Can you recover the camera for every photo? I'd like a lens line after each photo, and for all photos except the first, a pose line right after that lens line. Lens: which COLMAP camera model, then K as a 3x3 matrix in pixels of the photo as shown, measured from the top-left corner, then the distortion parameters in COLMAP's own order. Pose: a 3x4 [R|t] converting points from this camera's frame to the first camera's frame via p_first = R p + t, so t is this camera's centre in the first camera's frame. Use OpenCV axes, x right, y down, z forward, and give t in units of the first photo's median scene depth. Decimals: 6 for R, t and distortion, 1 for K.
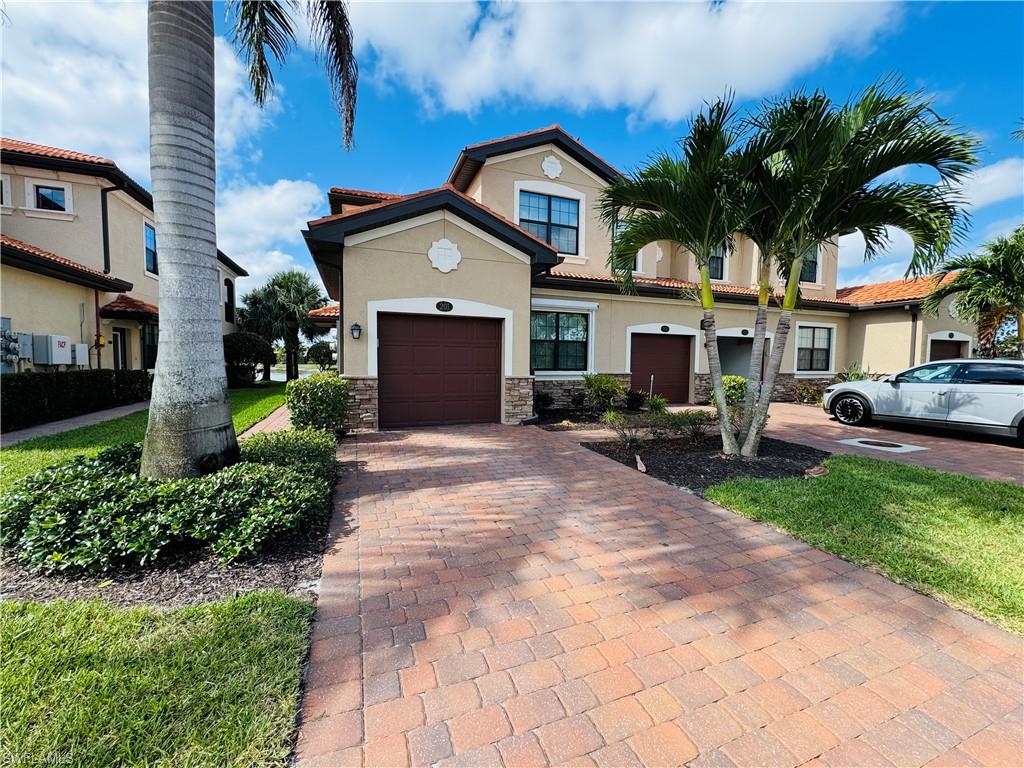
lens RADIAL K [[405.7, 0, 516.8], [0, 405.7, 380.4], [0, 0, 1]] dist [-0.001642, 0.000919]
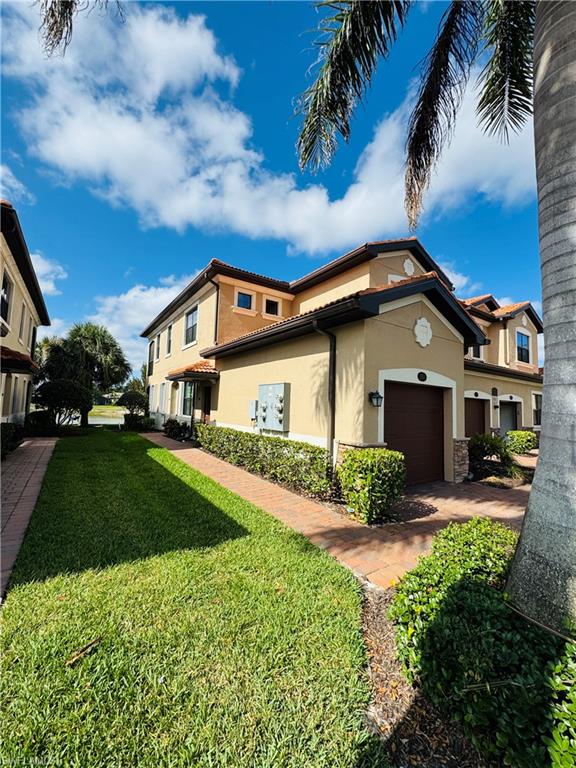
lens RADIAL K [[304.3, 0, 287.0], [0, 304.3, 385.0], [0, 0, 1]] dist [-0.001642, 0.000919]
pose [[0.969625, 0.038380, 0.241566, -0.674731], [-0.011881, 0.993837, -0.110211, -0.060403], [-0.244308, 0.103993, 0.964105, 0.272907]]
